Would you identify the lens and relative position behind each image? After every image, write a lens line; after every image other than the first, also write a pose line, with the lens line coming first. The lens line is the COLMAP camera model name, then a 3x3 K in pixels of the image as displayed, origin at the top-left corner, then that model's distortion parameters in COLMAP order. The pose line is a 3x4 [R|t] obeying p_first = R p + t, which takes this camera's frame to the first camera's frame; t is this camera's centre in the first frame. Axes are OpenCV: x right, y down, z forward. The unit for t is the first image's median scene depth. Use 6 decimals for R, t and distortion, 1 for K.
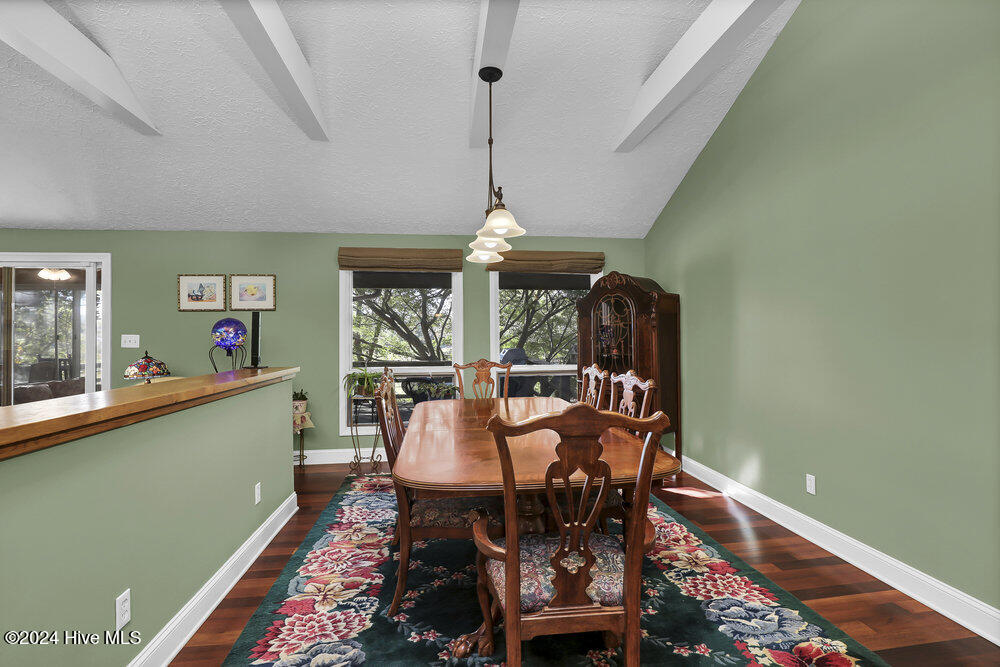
lens RADIAL K [[465.2, 0, 499.9], [0, 465.2, 335.6], [0, 0, 1]] dist [0.000053, -0.000028]
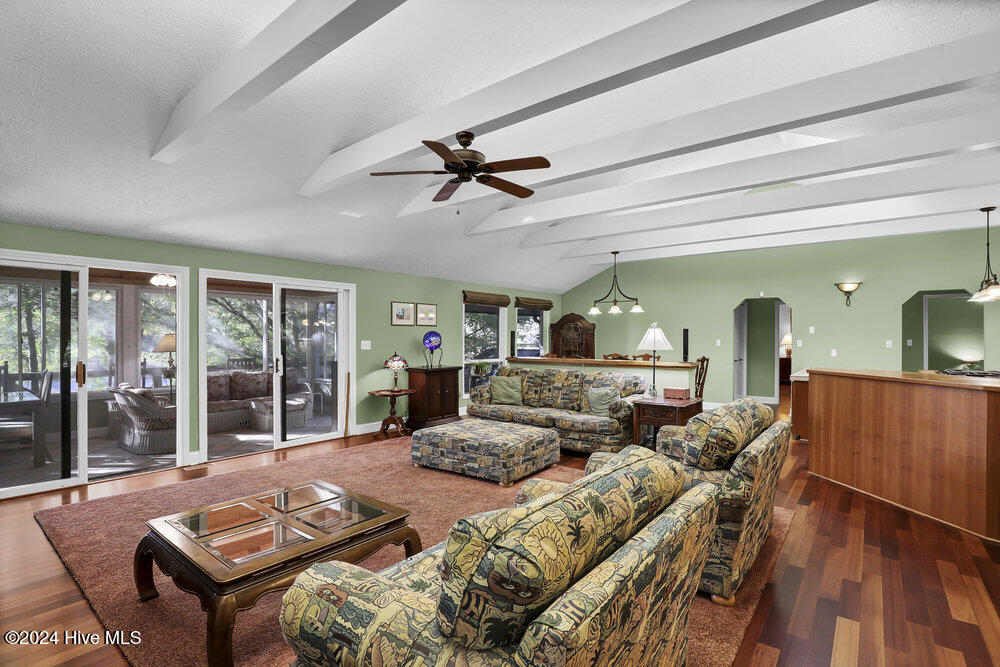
lens RADIAL K [[465.2, 0, 500.3], [0, 465.2, 336.7], [0, 0, 1]] dist [0.000053, -0.000028]
pose [[0.720015, 0.006062, 0.693932, -1.488954], [-0.012487, 0.999913, 0.004221, -0.026030], [-0.693846, -0.011705, 0.720028, -0.353757]]
